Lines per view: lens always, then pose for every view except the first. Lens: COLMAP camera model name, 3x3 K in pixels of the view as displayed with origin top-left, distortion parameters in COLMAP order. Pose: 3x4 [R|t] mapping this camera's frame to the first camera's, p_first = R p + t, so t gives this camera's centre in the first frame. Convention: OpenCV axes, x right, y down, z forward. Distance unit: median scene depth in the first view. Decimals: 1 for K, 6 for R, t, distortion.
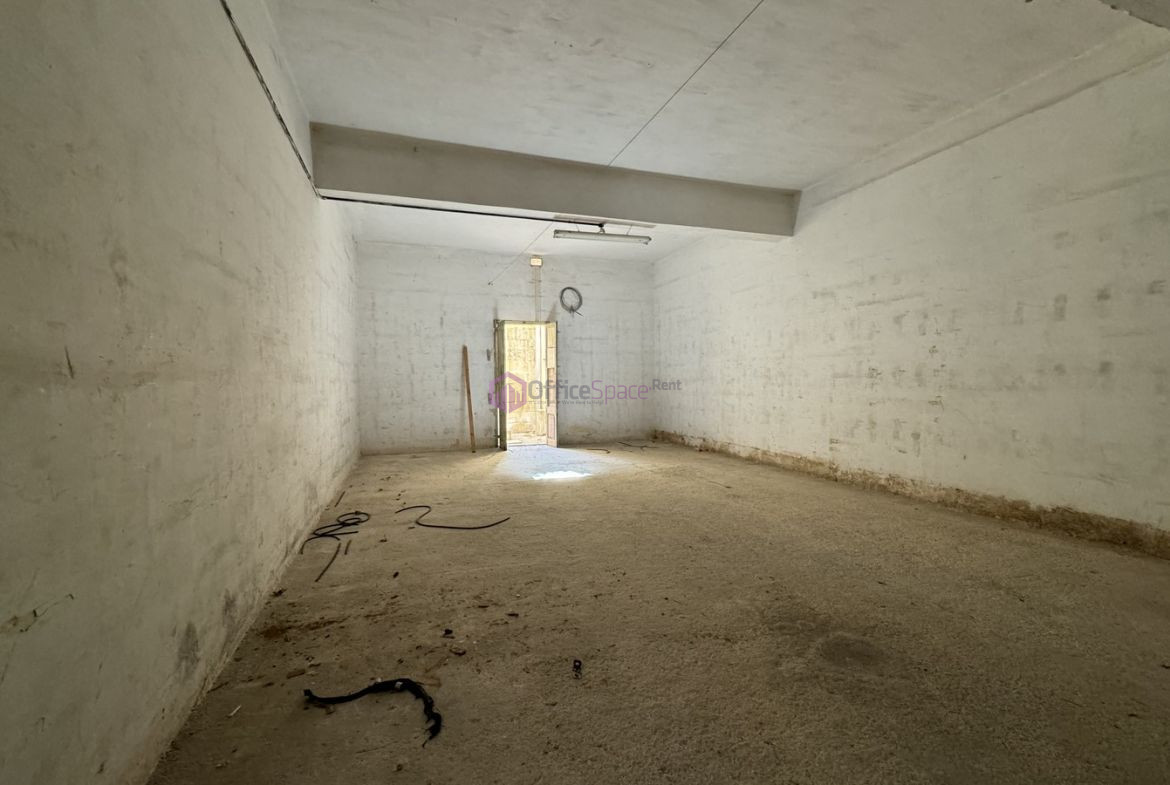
lens RADIAL K [[499.2, 0, 585.1], [0, 499.2, 394.5], [0, 0, 1]] dist [-0.000498, 0.000299]
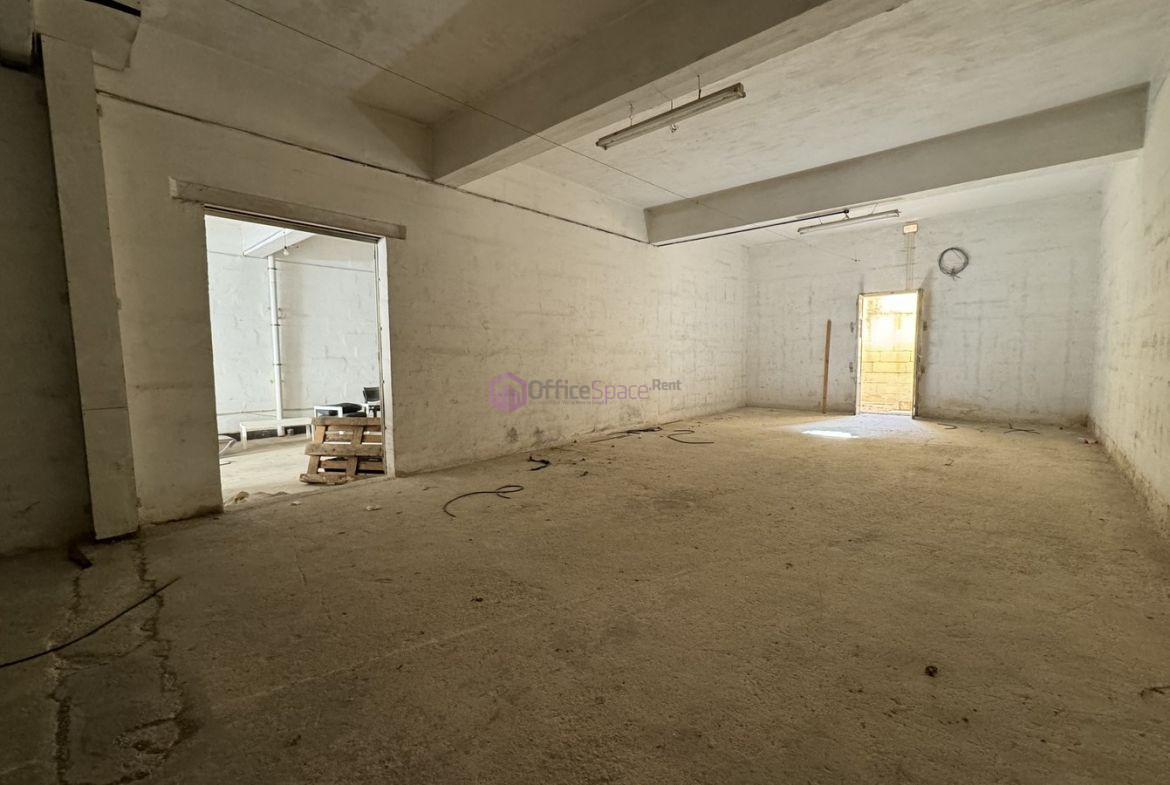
lens RADIAL K [[499.2, 0, 585.1], [0, 499.2, 394.5], [0, 0, 1]] dist [-0.000498, 0.000299]
pose [[0.475006, 0.073274, -0.876926, 0.498037], [-0.018002, 0.997128, 0.073567, -0.002389], [0.879798, -0.019158, 0.474961, -0.032438]]
